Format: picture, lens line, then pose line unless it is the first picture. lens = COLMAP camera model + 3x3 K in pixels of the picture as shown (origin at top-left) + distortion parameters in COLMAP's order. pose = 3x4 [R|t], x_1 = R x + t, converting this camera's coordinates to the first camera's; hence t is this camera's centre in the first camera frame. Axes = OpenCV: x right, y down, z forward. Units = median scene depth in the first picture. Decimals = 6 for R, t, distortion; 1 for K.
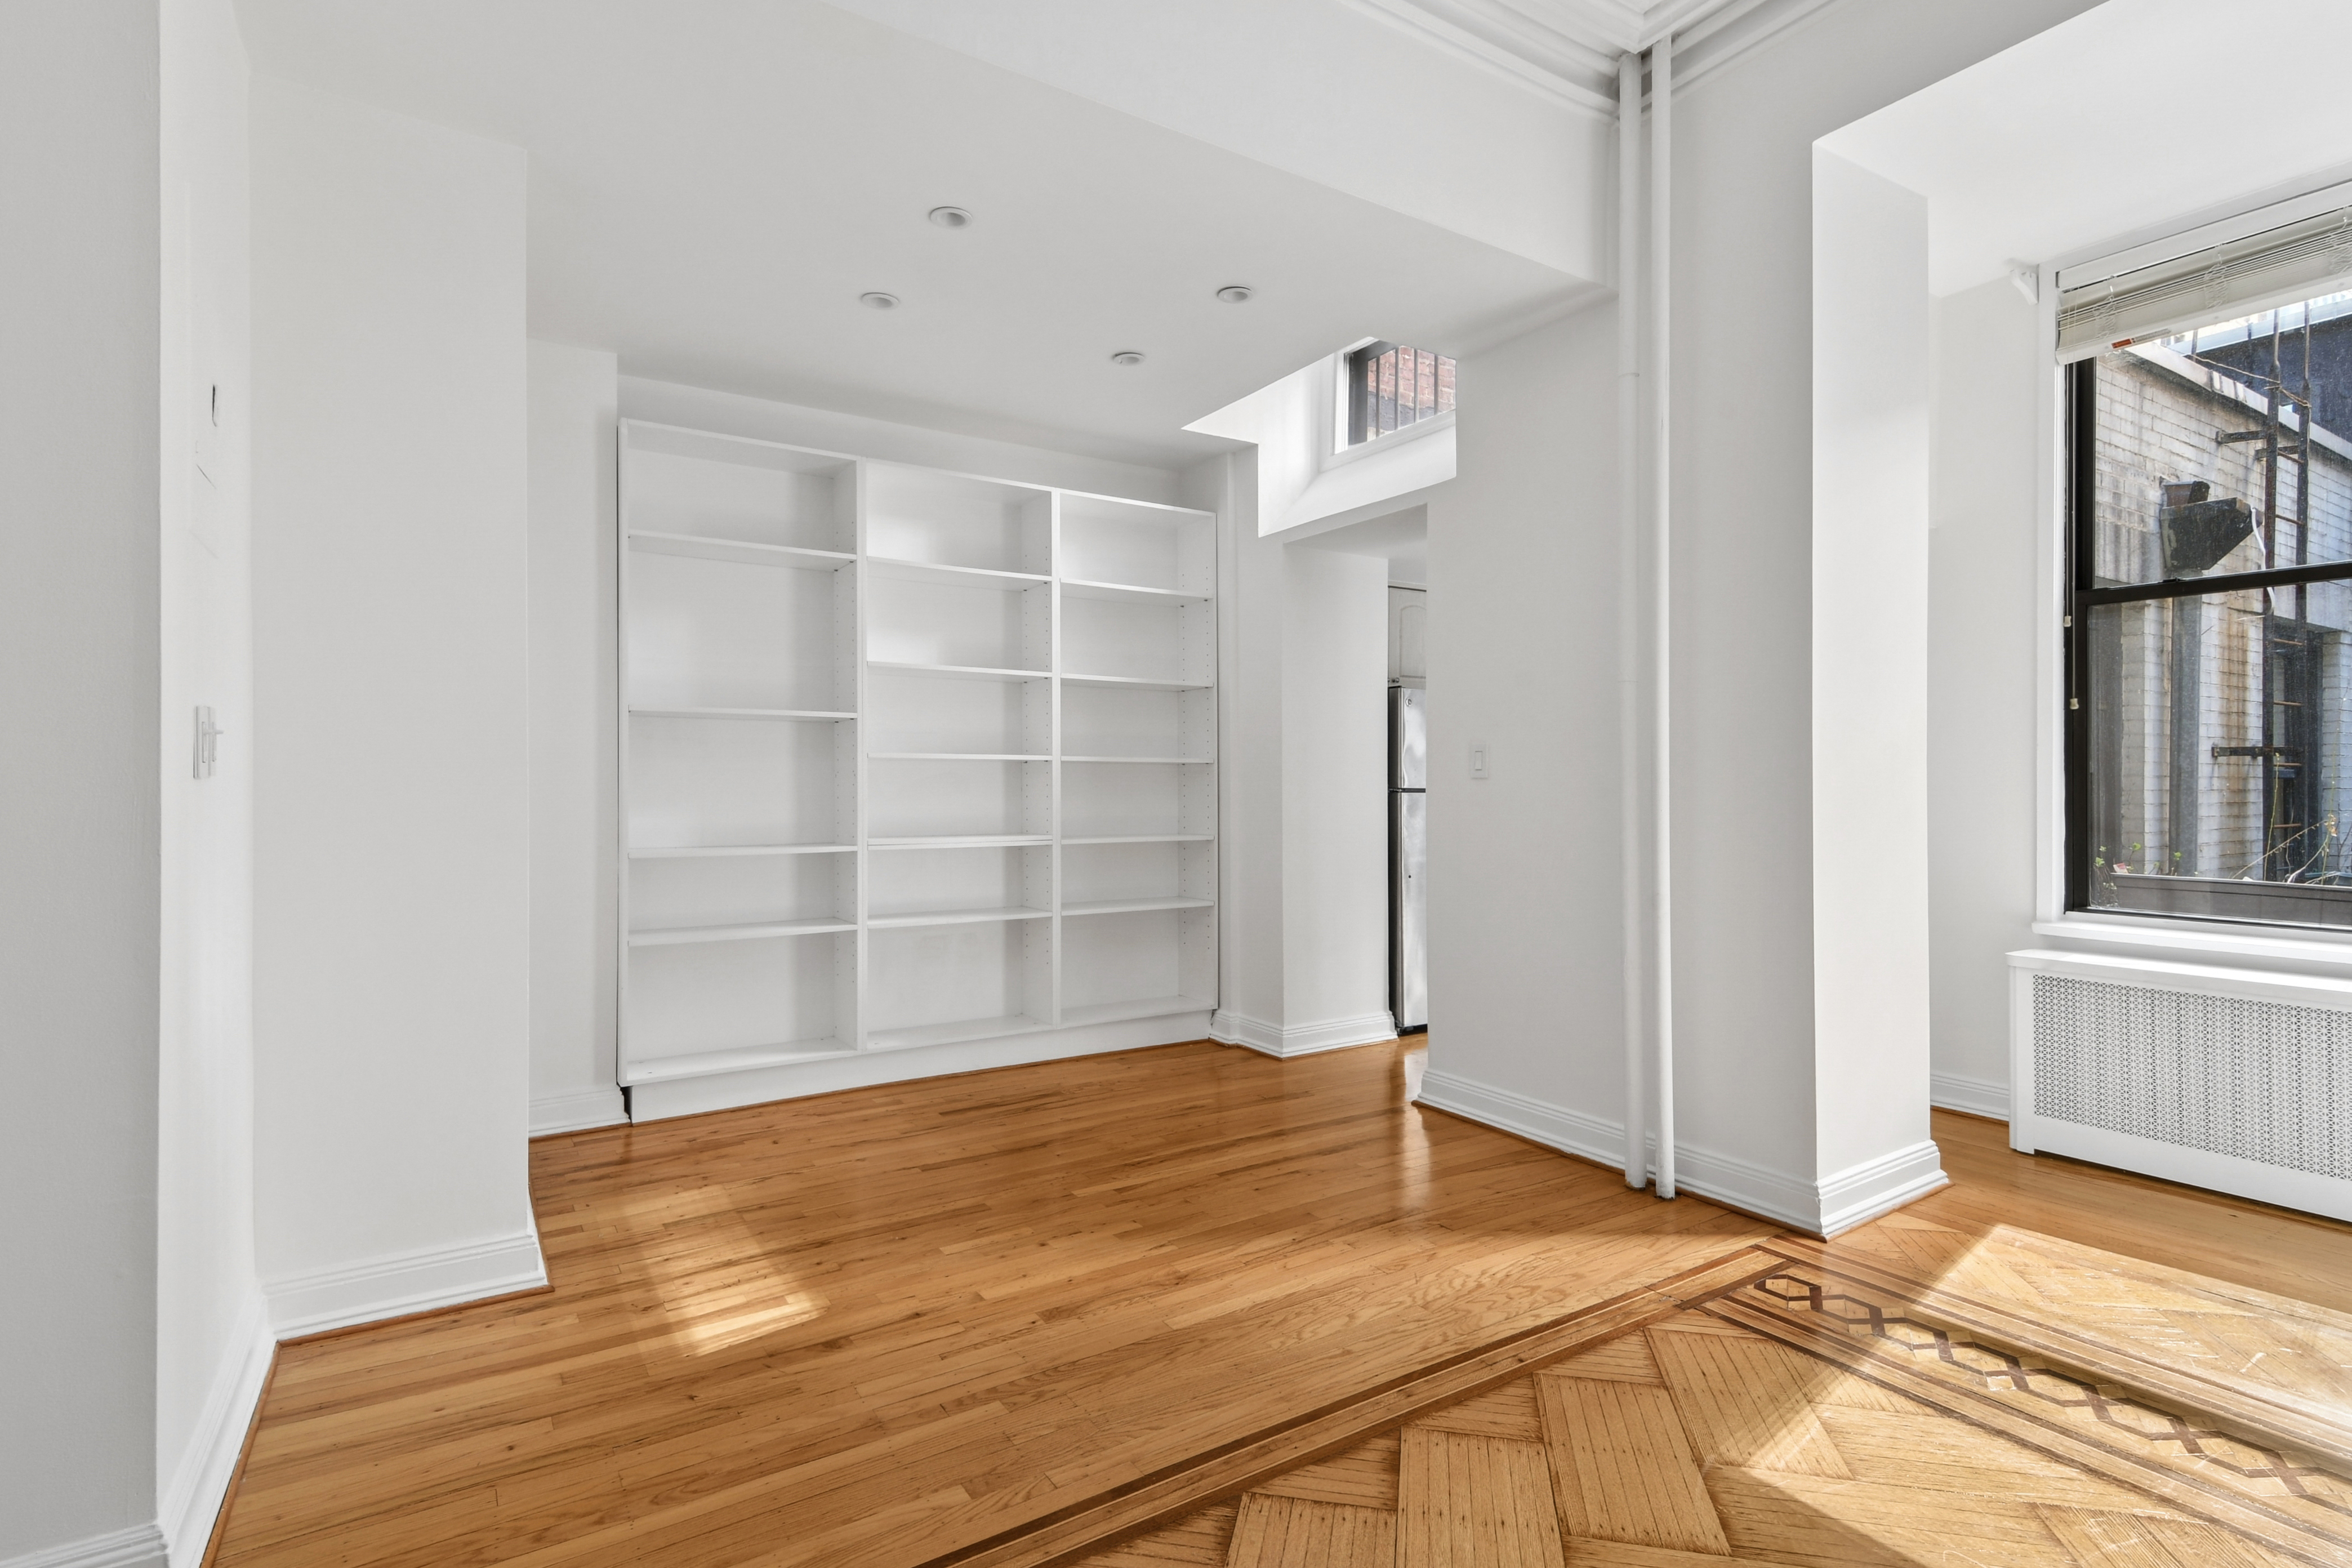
lens RADIAL K [[1136.0, 0, 1179.6], [0, 1136.0, 789.8], [0, 0, 1]] dist [0.014575, 0.000015]
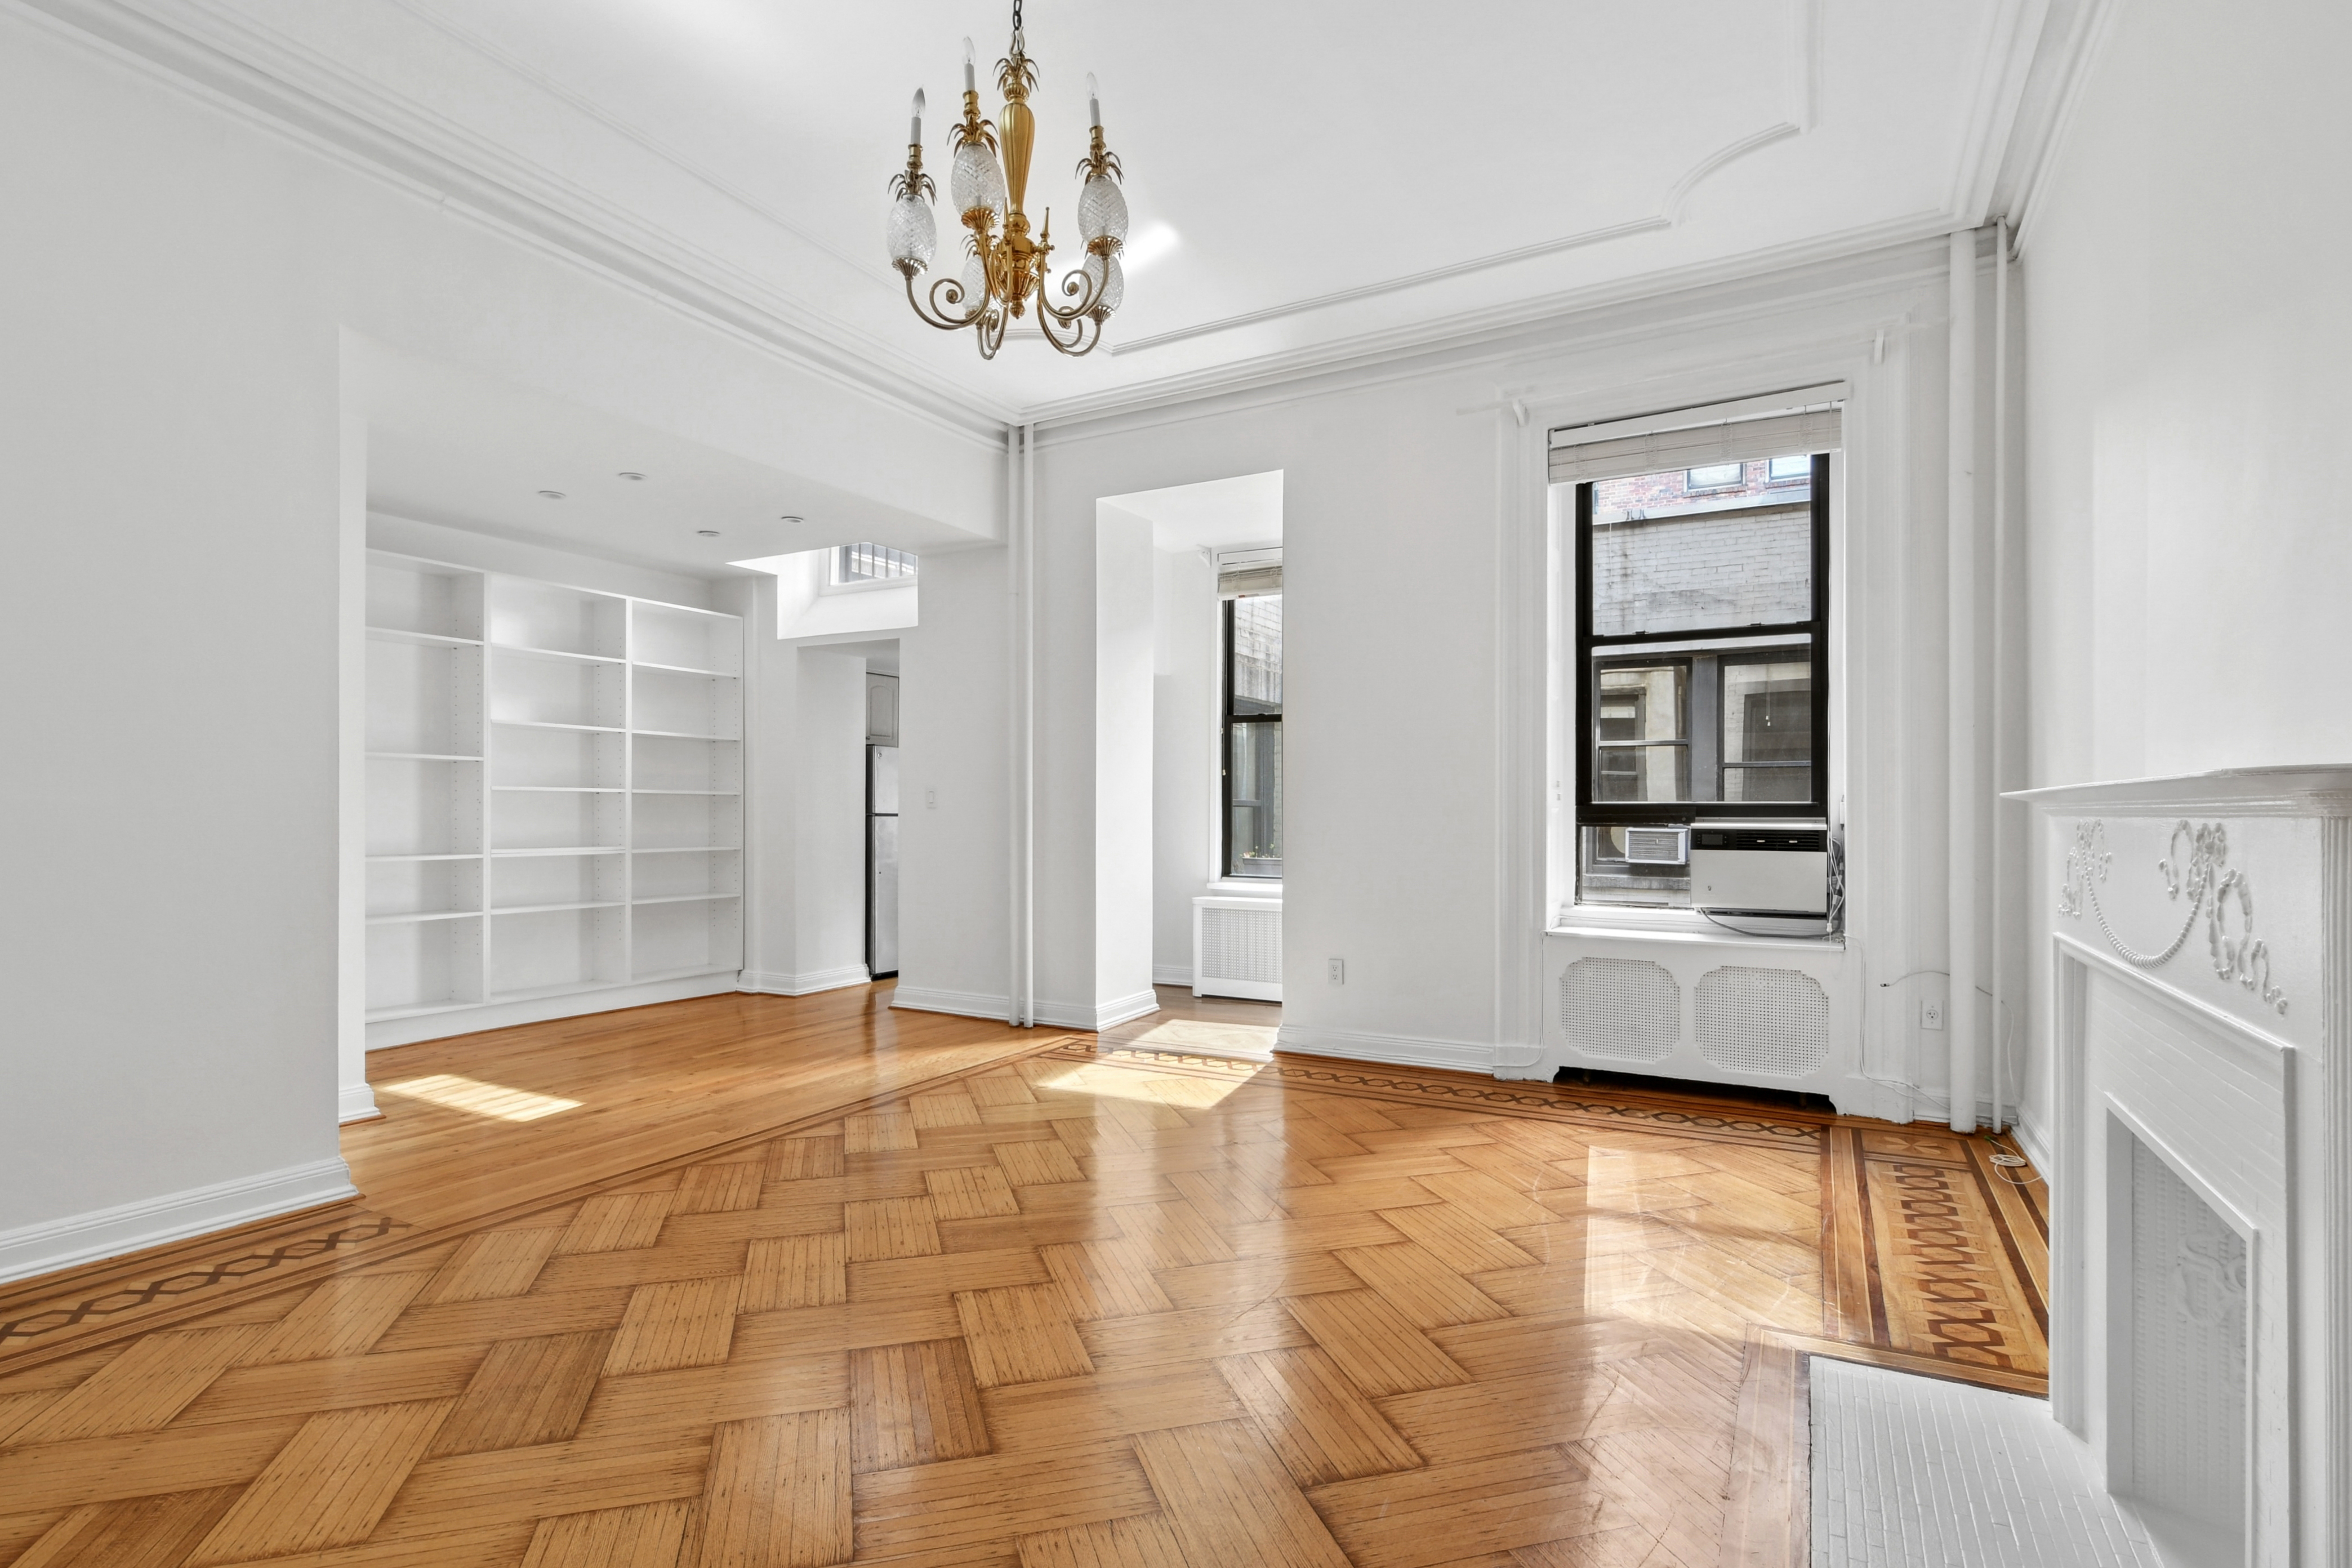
lens RADIAL K [[1138.7, 0, 1175.5], [0, 1138.7, 802.2], [0, 0, 1]] dist [0.000912, 0.000961]
pose [[0.878988, 0.008313, 0.476771, -0.200029], [-0.003034, 0.999925, -0.011841, 0.000326], [-0.476834, 0.008961, 0.878948, -0.589595]]
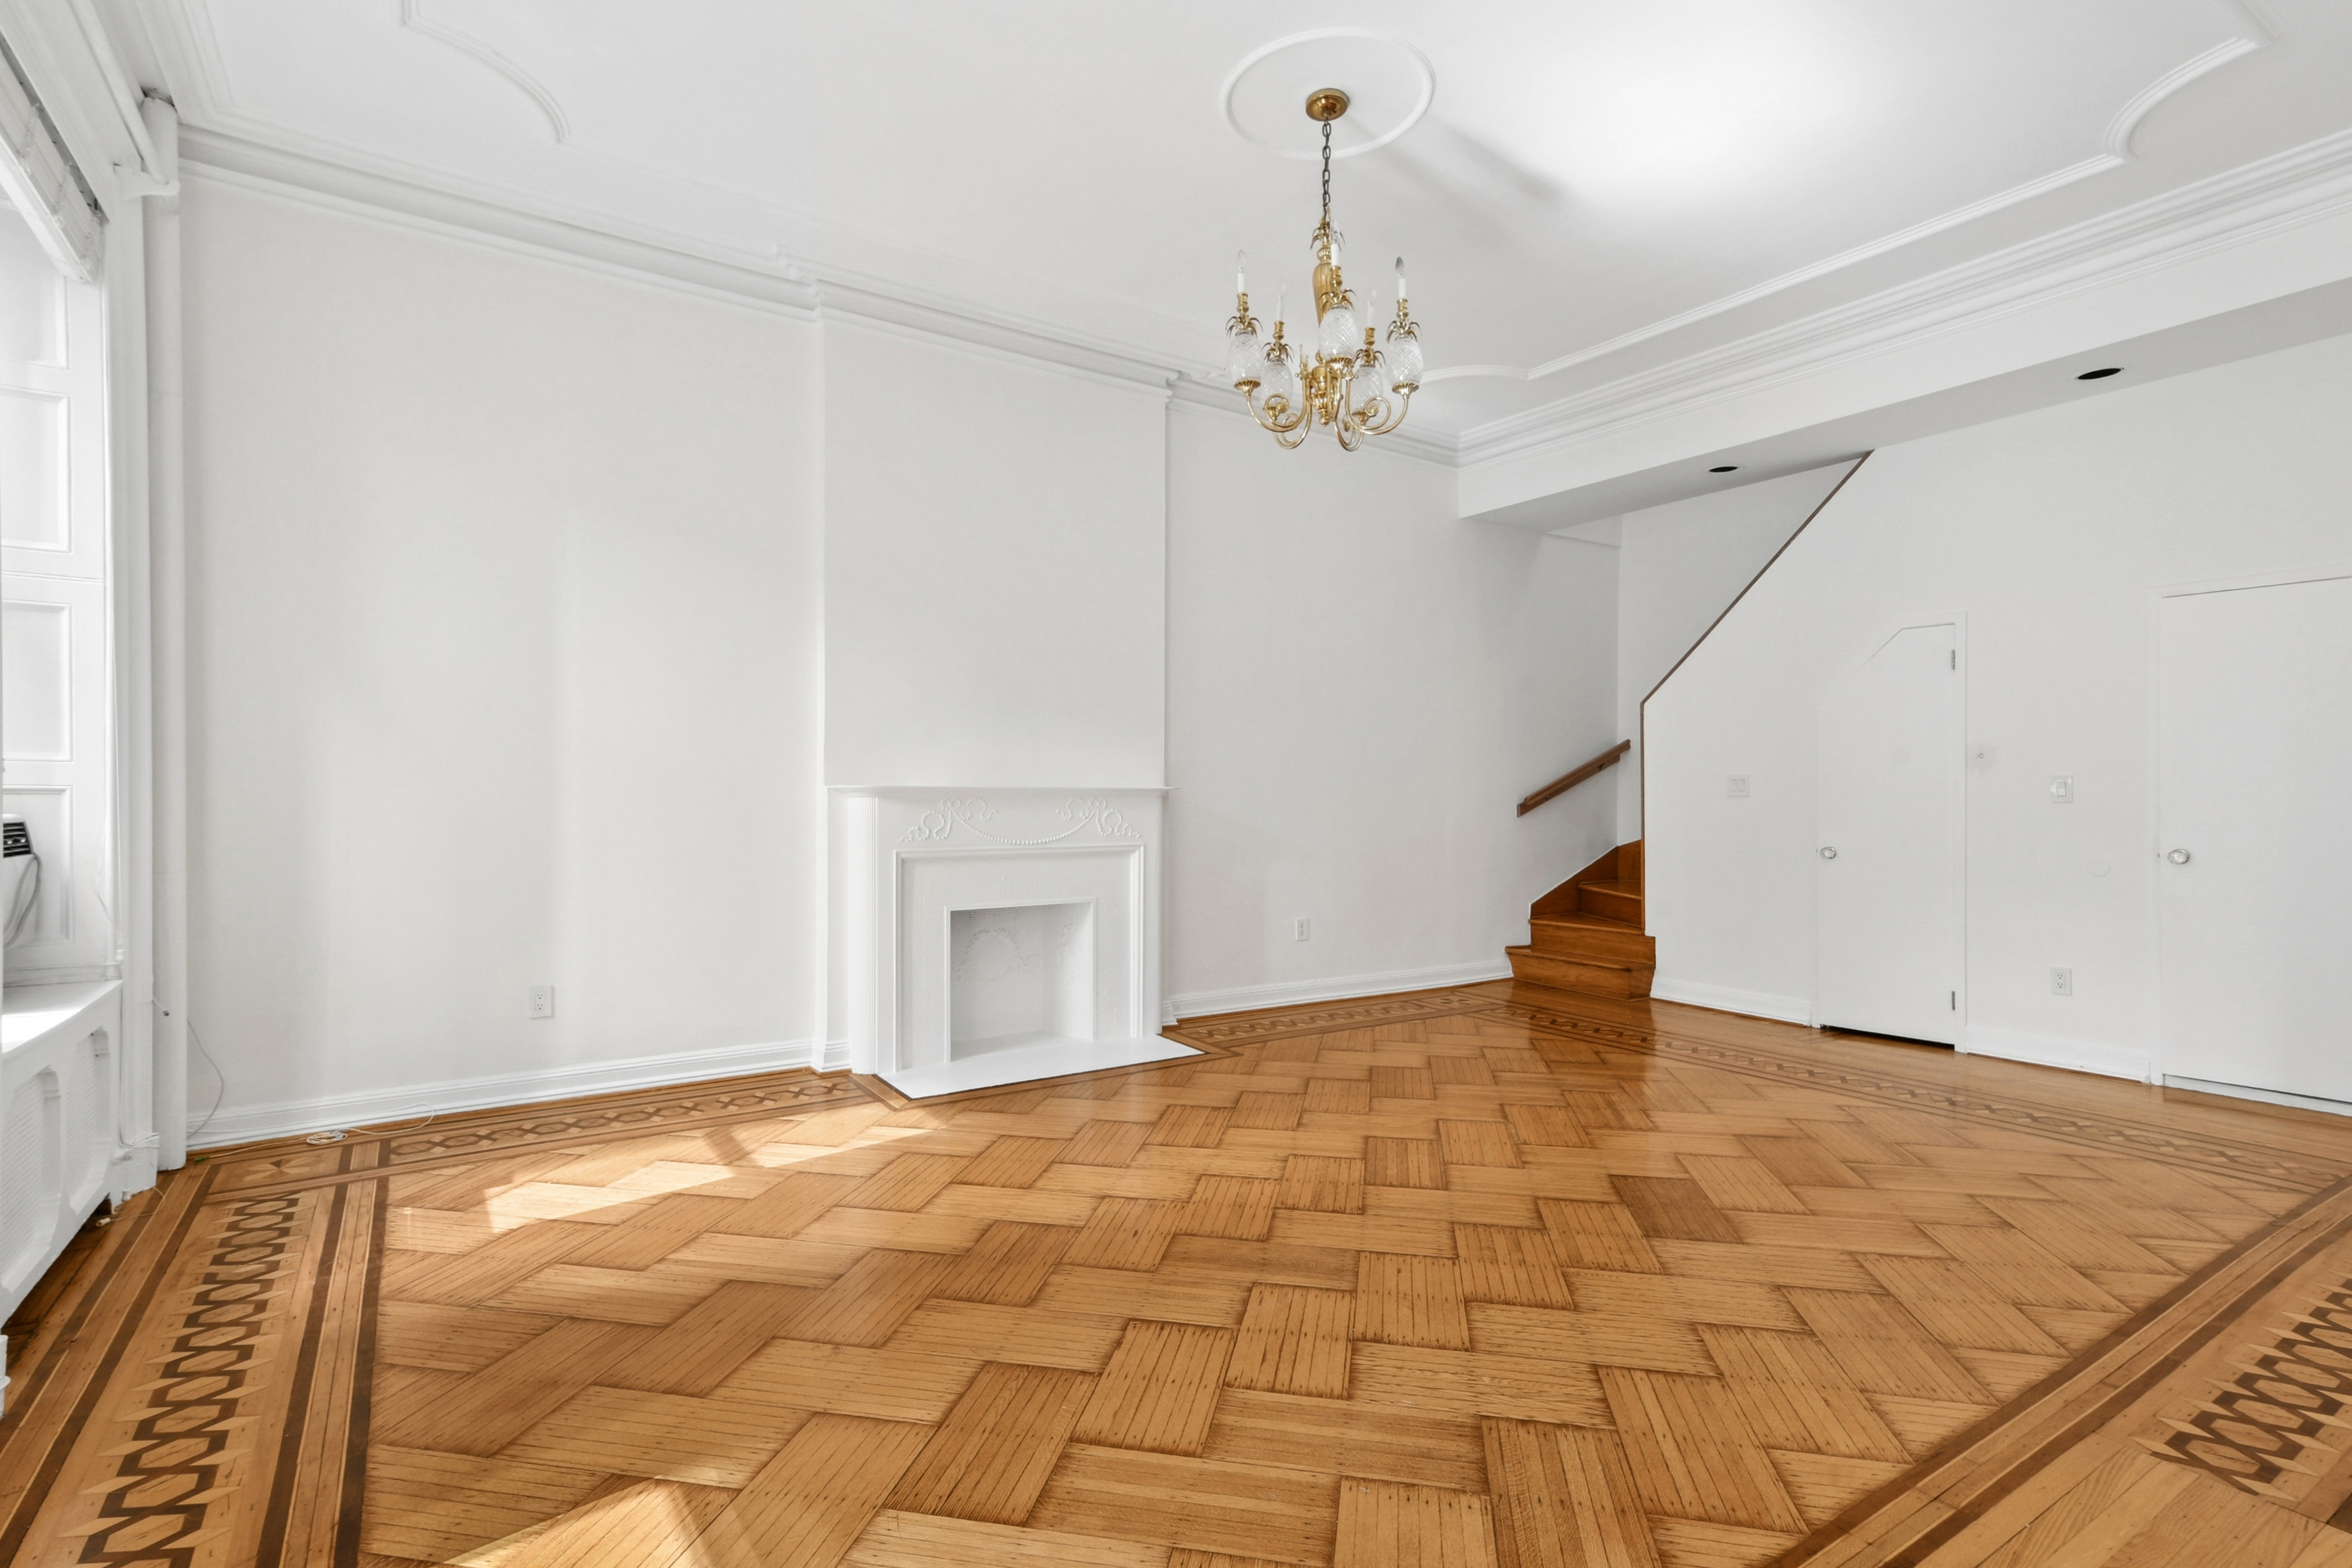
lens RADIAL K [[1138.7, 0, 1174.0], [0, 1138.7, 792.8], [0, 0, 1]] dist [0.000912, 0.000961]
pose [[-0.999846, 0.002248, -0.017408, 0.143362], [0.002218, 0.999996, 0.001782, -0.006692], [0.017412, 0.001743, -0.999847, 0.819880]]
